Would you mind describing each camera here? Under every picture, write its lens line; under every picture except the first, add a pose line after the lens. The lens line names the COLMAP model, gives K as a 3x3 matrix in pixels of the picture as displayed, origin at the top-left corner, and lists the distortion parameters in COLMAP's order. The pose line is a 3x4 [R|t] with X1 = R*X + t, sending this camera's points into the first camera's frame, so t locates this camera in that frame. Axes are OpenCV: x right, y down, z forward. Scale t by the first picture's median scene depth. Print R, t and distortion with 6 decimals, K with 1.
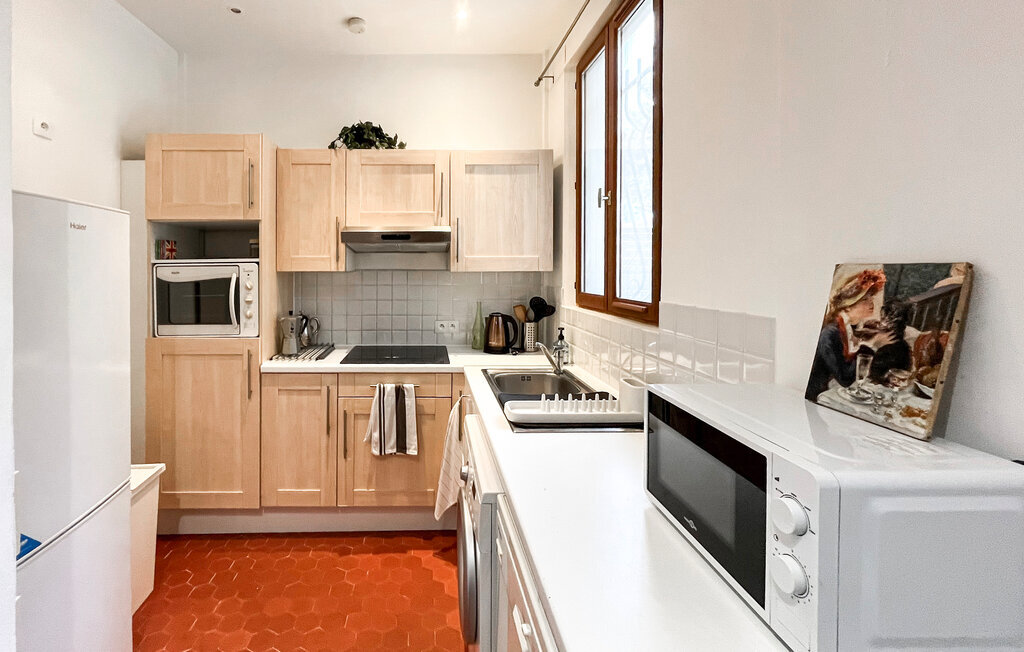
lens RADIAL K [[436.5, 0, 430.2], [0, 436.5, 270.6], [0, 0, 1]] dist [-0.002486, 0.000018]
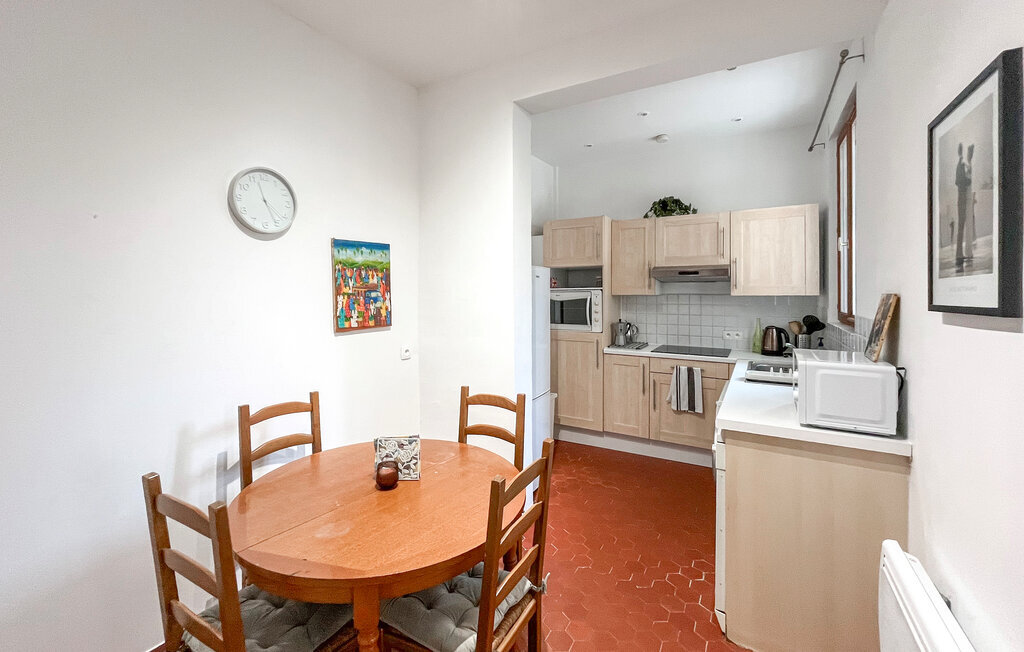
lens RADIAL K [[436.5, 0, 496.5], [0, 436.5, 290.0], [0, 0, 1]] dist [-0.002486, 0.000018]
pose [[0.852615, -0.000934, -0.522539, 0.150580], [-0.003333, 0.999968, -0.007226, -0.002706], [0.522529, 0.007902, 0.852585, -0.683531]]
